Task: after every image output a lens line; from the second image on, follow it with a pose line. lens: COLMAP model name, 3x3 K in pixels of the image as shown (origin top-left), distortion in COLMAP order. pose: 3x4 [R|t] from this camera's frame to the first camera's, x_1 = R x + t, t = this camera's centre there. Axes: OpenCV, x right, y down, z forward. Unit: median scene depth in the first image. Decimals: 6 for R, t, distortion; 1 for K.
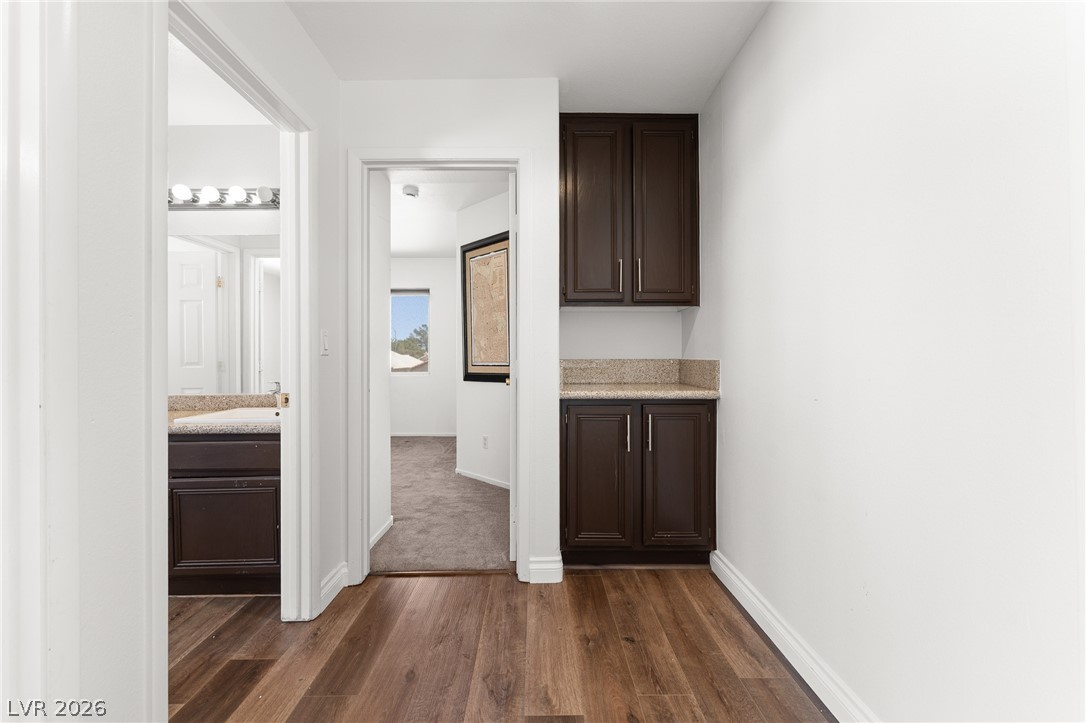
lens RADIAL K [[438.4, 0, 538.3], [0, 438.4, 357.3], [0, 0, 1]] dist [0.000068, -0.000588]
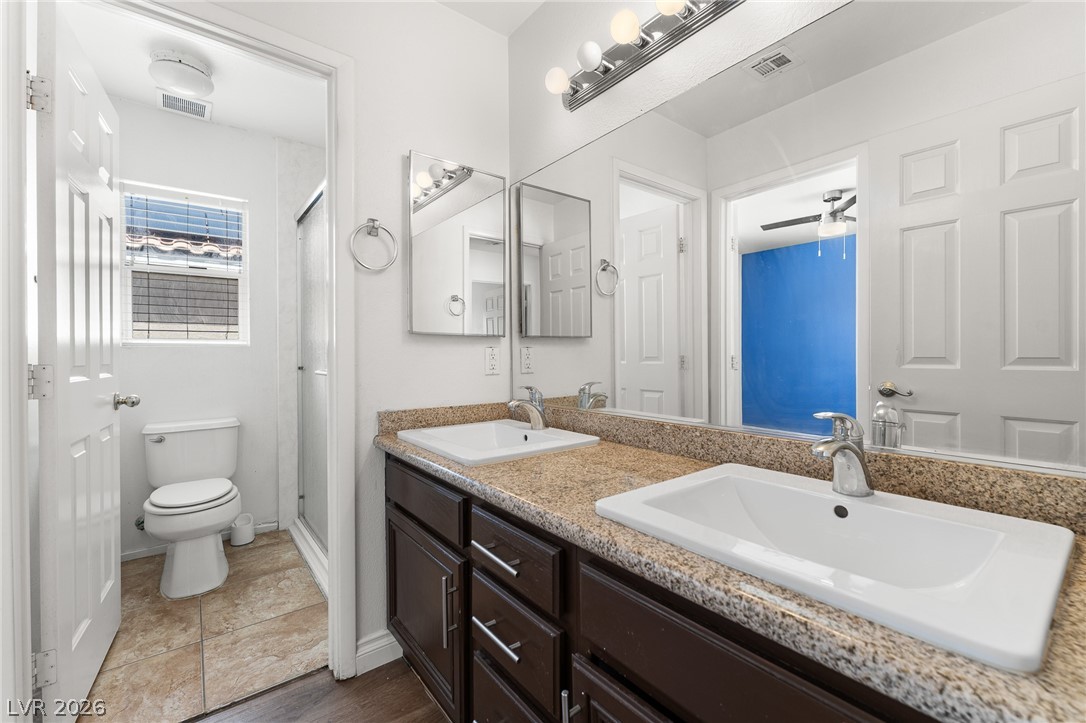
lens RADIAL K [[438.4, 0, 546.2], [0, 438.4, 356.3], [0, 0, 1]] dist [0.000068, -0.000588]
pose [[0.607466, 0.003457, -0.794338, -0.296111], [0.002447, 0.999978, 0.006224, 0.005599], [0.794342, -0.005725, 0.607444, 0.392983]]
